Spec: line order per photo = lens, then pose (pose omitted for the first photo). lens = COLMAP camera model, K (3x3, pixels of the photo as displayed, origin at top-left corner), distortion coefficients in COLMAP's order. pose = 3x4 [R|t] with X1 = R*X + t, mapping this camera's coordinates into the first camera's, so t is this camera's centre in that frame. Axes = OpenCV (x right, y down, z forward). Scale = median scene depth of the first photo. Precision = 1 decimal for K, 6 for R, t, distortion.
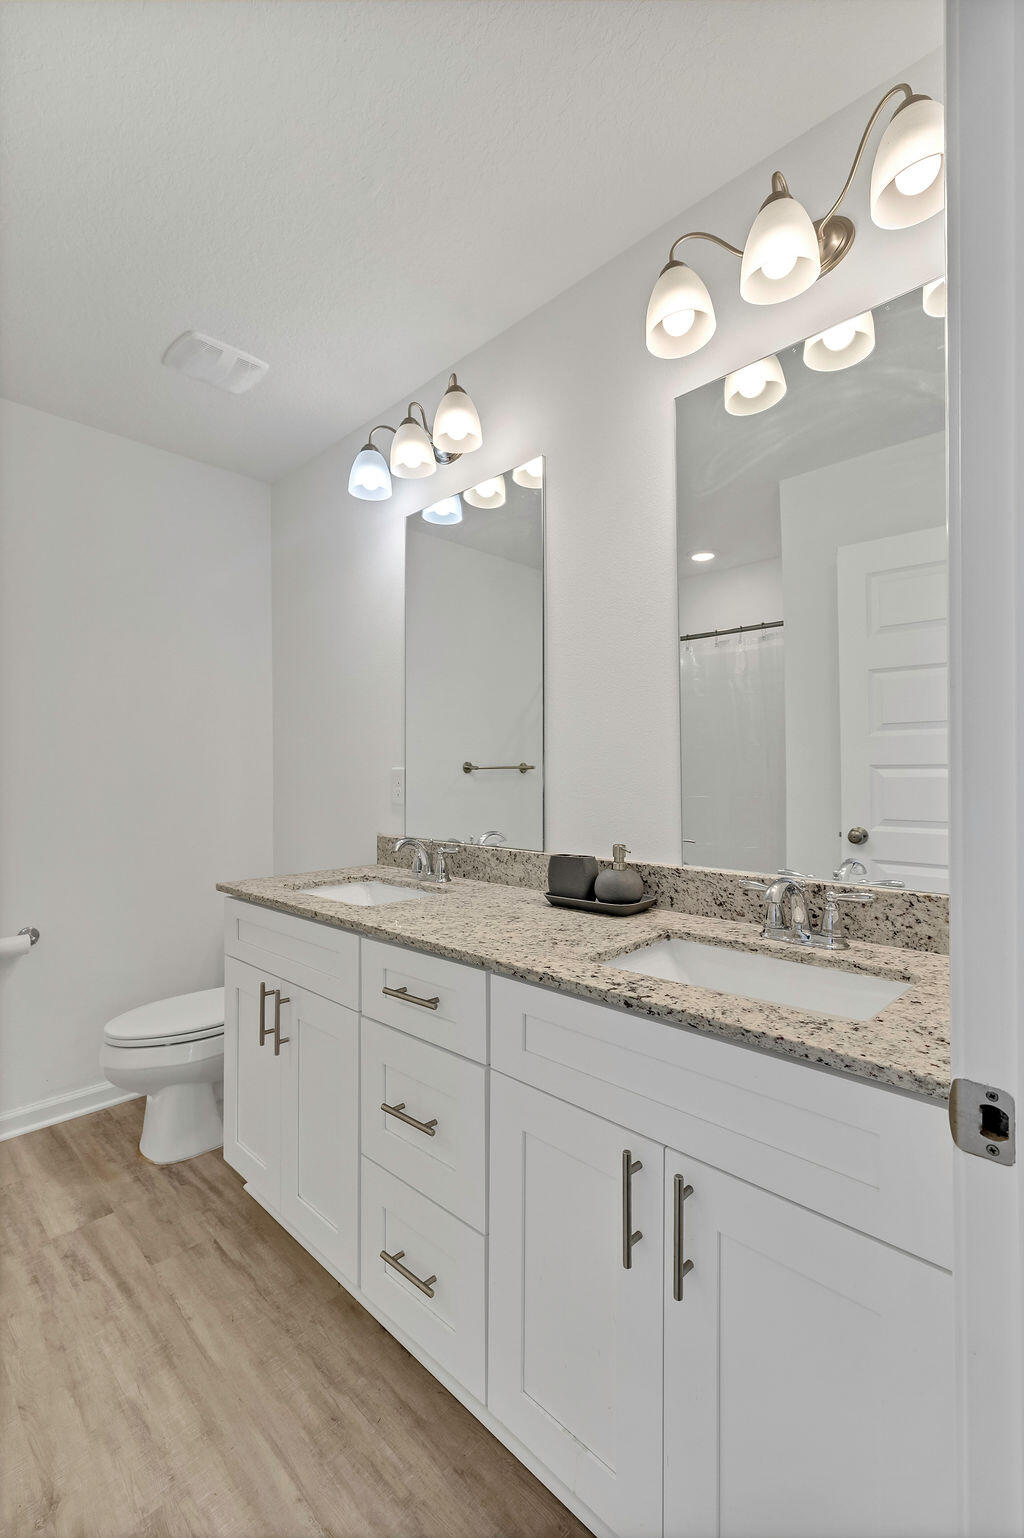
lens RADIAL K [[637.3, 0, 512.0], [0, 637.3, 769.0], [0, 0, 1]] dist [0.008957, -0.000091]
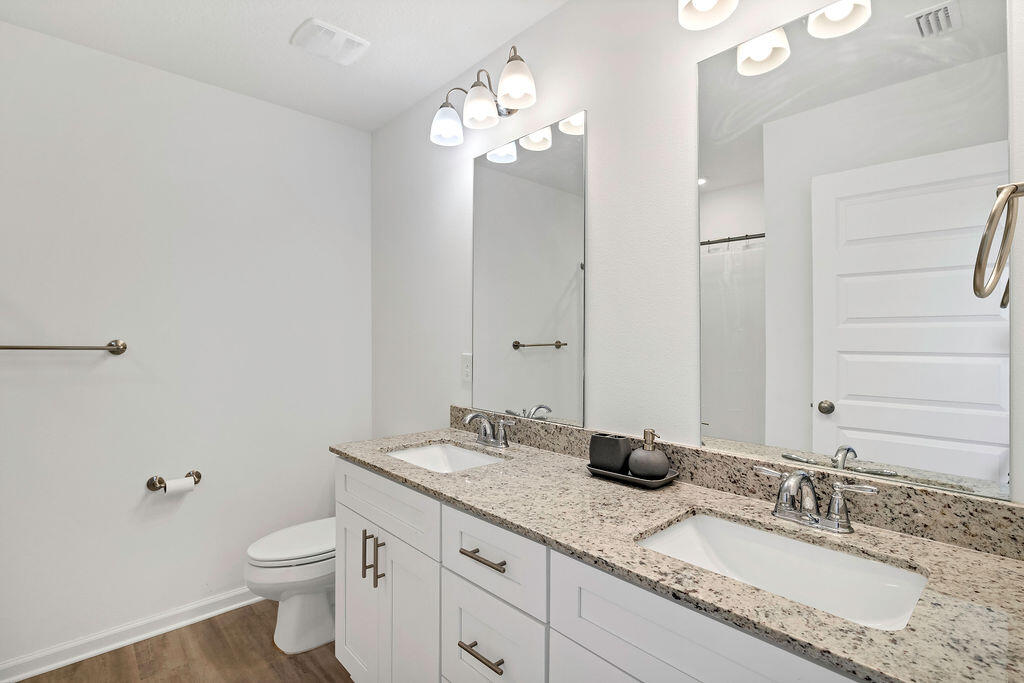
lens RADIAL K [[463.0, 0, 520.1], [0, 463.0, 339.1], [0, 0, 1]] dist [-0.000988, -0.000043]
pose [[0.998897, 0.007393, -0.046378, -0.037405], [-0.006699, 0.999863, 0.015106, -0.062125], [0.046484, -0.014779, 0.998810, 0.091339]]
